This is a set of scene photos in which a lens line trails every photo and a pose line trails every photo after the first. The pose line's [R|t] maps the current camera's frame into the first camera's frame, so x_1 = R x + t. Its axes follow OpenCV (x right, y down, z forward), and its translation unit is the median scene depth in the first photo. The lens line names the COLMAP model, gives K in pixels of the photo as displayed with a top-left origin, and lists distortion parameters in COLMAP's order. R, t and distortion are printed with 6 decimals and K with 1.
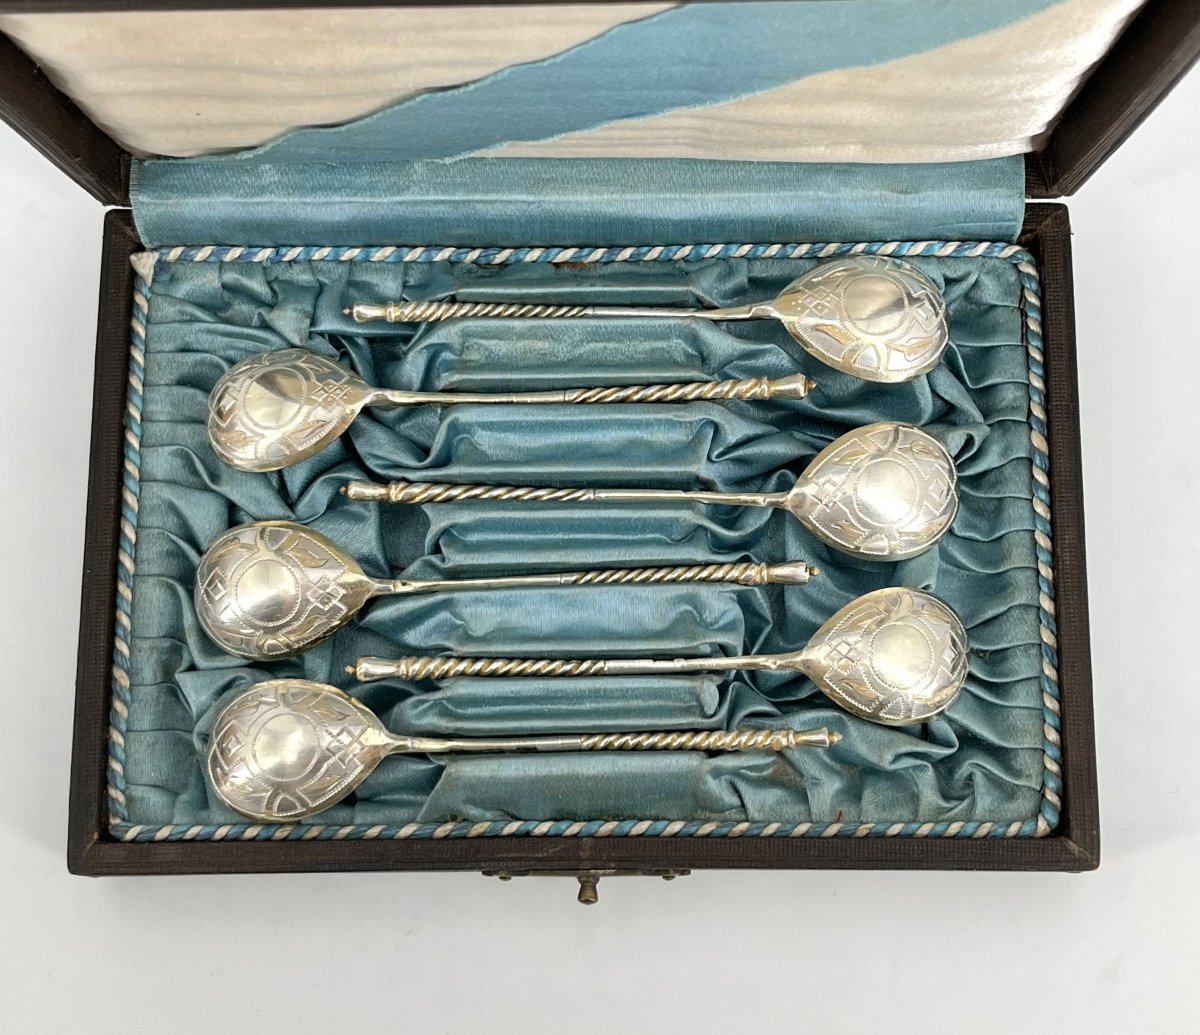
lens RADIAL K [[1574.6, 0, 600.0], [0, 1574.6, 517.5], [0, 0, 1]] dist [0.127100, -1.015985]
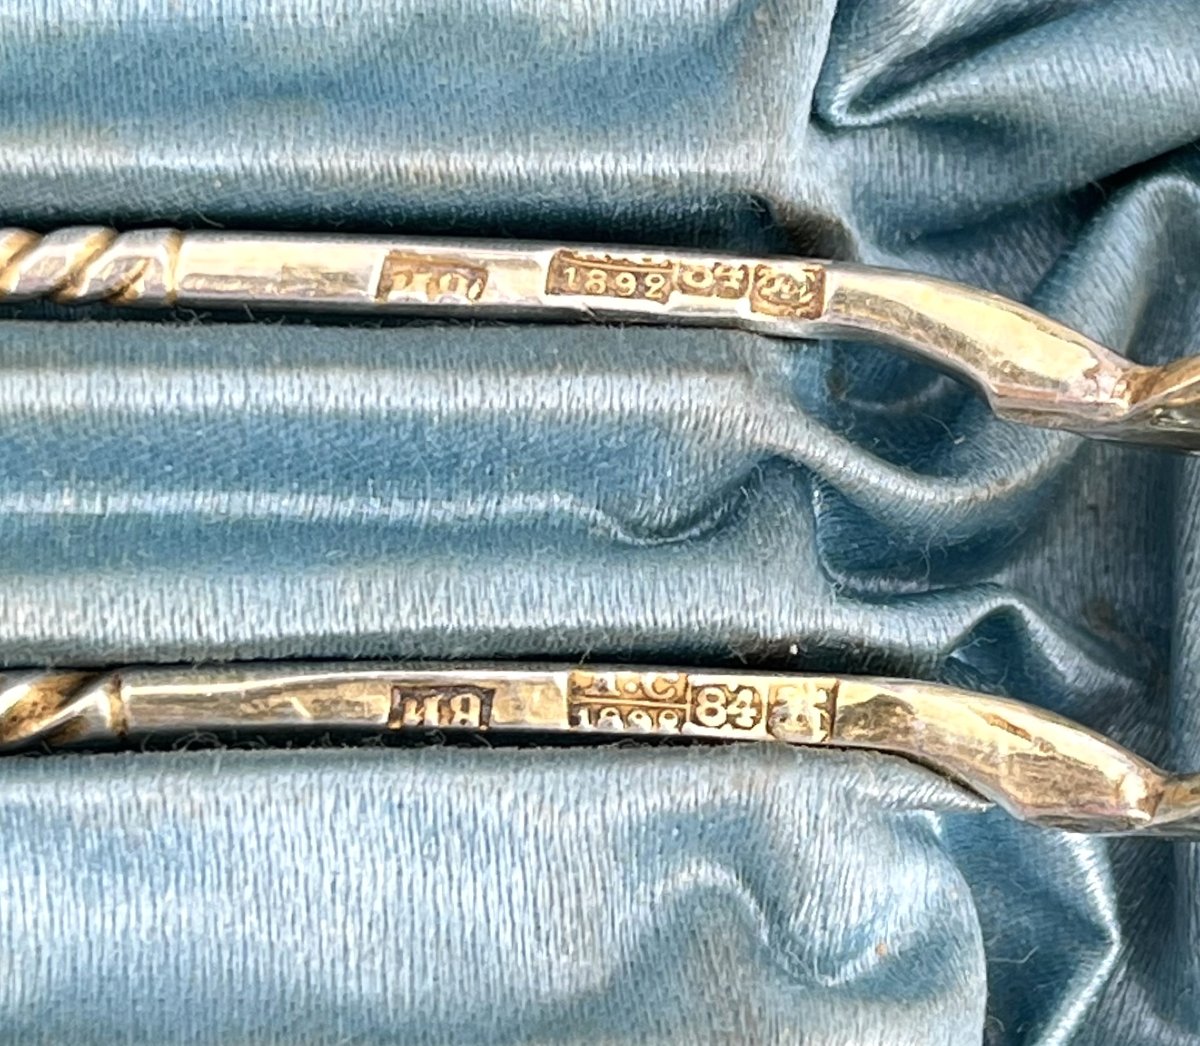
lens RADIAL K [[2830.4, 0, 600.0], [0, 2830.4, 523.0], [0, 0, 1]] dist [-0.057367, -0.230456]
pose [[0.996595, 0.004284, 0.082346, 0.012093], [-0.013834, 0.993180, 0.115765, -0.026526], [-0.081289, -0.116510, 0.989857, 0.636682]]
